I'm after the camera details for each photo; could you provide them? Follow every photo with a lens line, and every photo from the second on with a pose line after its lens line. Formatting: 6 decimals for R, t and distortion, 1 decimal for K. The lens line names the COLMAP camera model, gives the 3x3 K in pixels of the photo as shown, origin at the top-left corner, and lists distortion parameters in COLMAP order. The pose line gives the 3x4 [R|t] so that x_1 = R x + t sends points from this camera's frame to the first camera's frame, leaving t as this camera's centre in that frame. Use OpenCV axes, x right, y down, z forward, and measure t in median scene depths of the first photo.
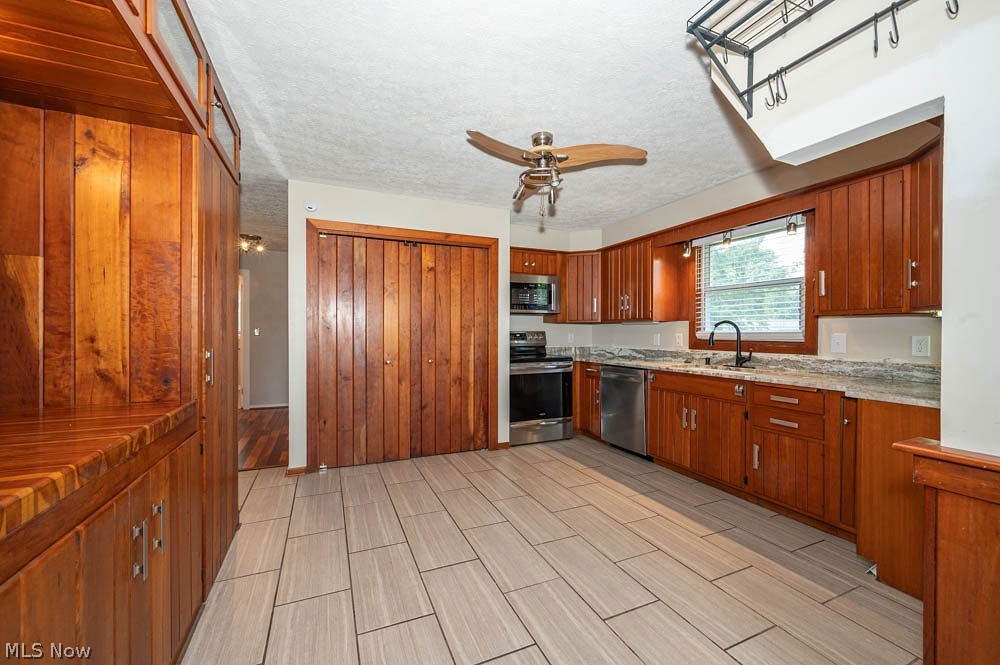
lens RADIAL K [[418.2, 0, 481.3], [0, 418.2, 333.3], [0, 0, 1]] dist [-0.000540, -0.000046]
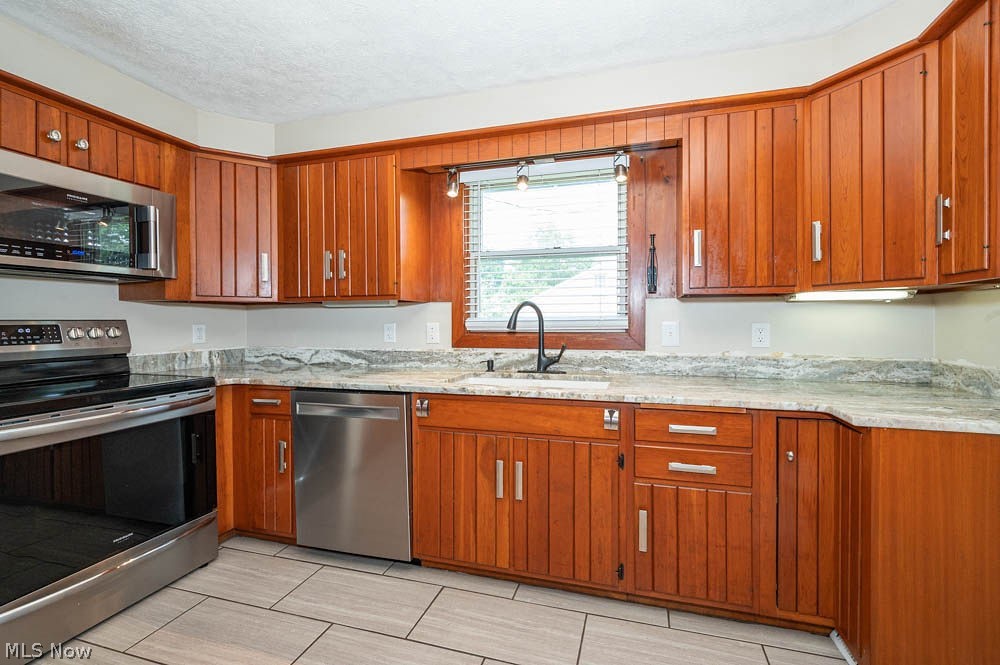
lens RADIAL K [[412.1, 0, 536.8], [0, 412.1, 323.5], [0, 0, 1]] dist [-0.000117, 0.000033]
pose [[0.578876, -0.007908, 0.815378, 0.070017], [0.006349, 0.999966, 0.005191, -0.000040], [-0.815391, 0.002171, 0.578906, 0.551279]]
